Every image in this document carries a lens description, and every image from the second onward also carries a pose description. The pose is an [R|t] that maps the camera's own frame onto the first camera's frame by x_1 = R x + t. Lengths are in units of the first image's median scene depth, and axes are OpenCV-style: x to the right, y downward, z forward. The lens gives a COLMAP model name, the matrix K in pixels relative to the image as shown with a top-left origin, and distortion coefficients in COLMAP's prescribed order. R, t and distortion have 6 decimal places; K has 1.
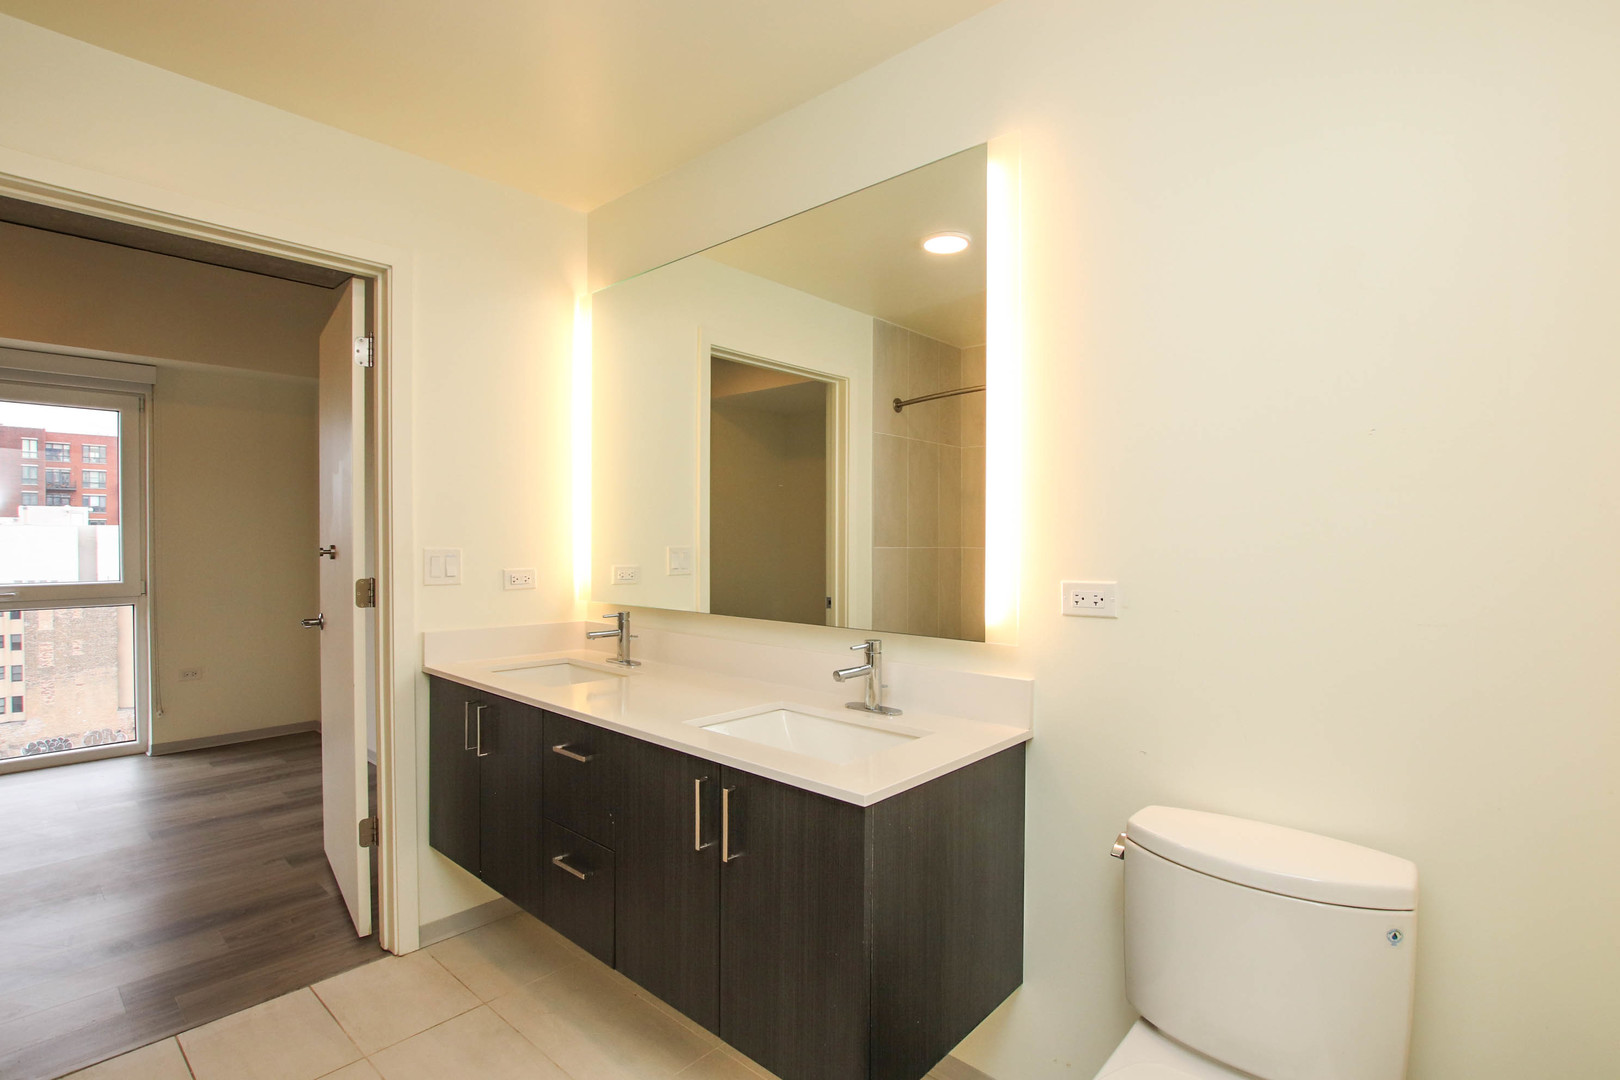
lens RADIAL K [[754.7, 0, 827.0], [0, 754.7, 564.5], [0, 0, 1]] dist [-0.023918, -0.000026]
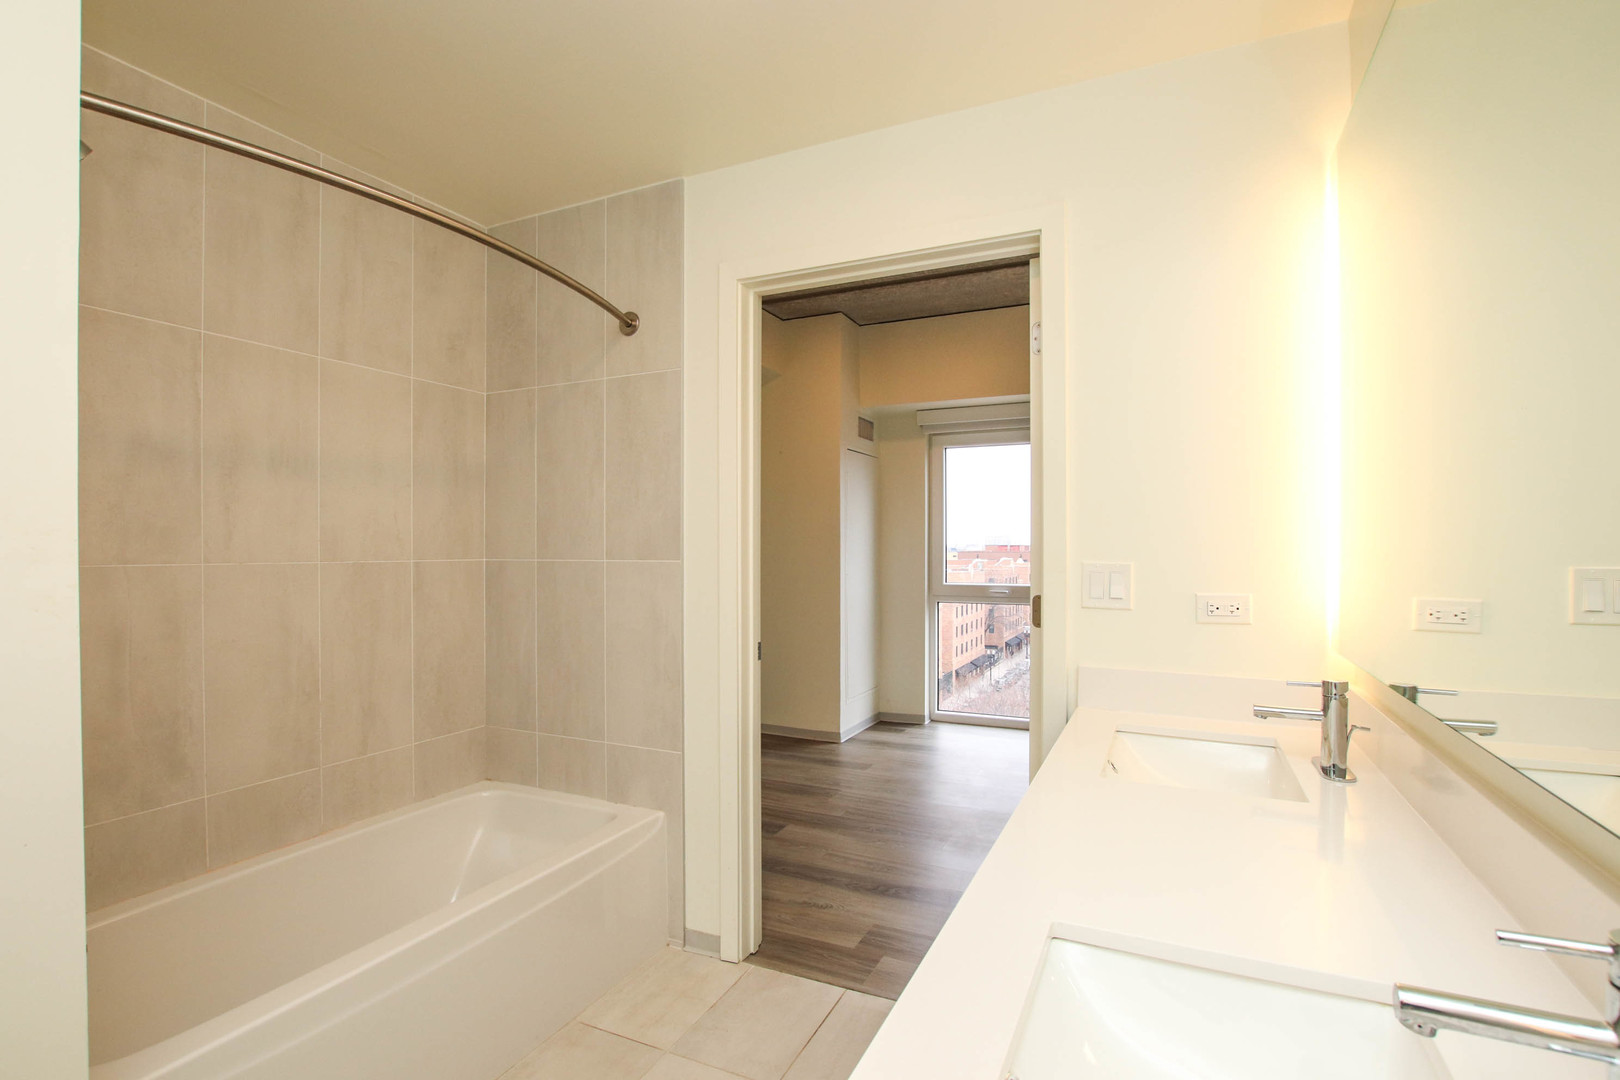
lens RADIAL K [[773.3, 0, 781.6], [0, 773.3, 557.0], [0, 0, 1]] dist [-0.025206, 0.000292]
pose [[0.258093, 0.013514, -0.966026, 0.166713], [-0.031659, 0.999483, 0.005524, -0.019373], [0.965601, 0.029158, 0.258387, 0.427257]]
